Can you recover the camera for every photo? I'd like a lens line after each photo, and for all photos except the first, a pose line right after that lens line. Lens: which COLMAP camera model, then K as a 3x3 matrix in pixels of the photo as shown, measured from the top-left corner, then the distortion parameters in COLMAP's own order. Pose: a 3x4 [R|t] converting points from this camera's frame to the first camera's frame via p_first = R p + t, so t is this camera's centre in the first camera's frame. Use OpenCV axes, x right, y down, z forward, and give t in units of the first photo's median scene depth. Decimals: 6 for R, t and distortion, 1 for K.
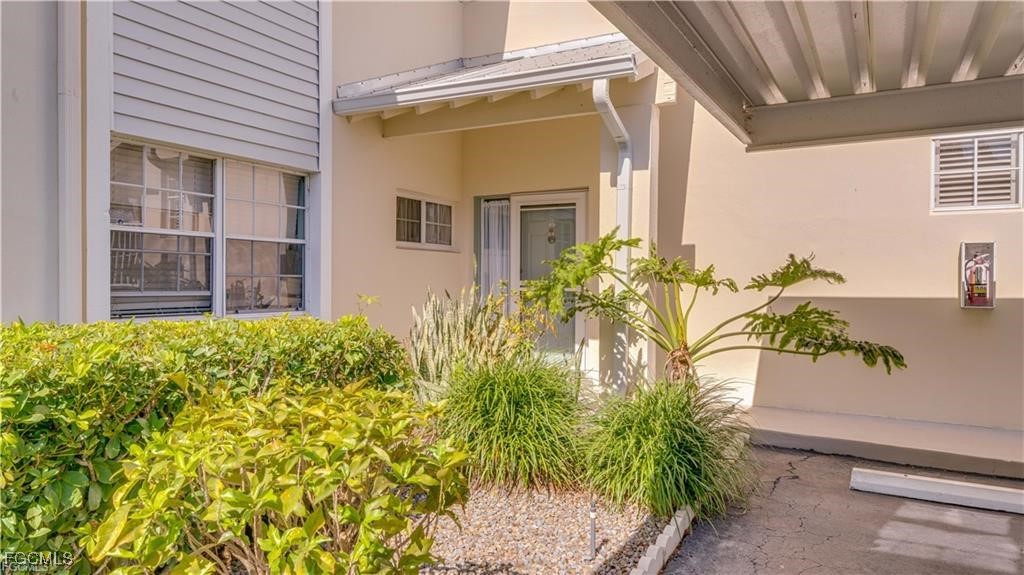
lens RADIAL K [[735.5, 0, 519.4], [0, 735.5, 284.9], [0, 0, 1]] dist [0.006563, -0.000186]
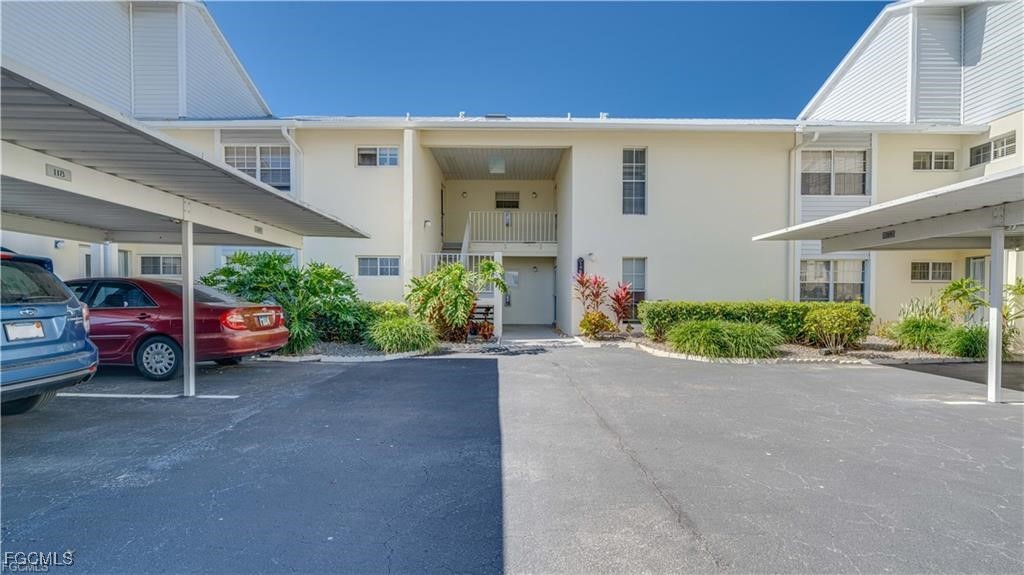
lens RADIAL K [[451.1, 0, 515.3], [0, 451.1, 304.2], [0, 0, 1]] dist [0.002372, 0.000523]
pose [[0.505097, 0.006011, -0.863042, 0.558468], [-0.004802, 0.999980, 0.004154, 0.028000], [0.863049, 0.002046, 0.505115, -1.121753]]
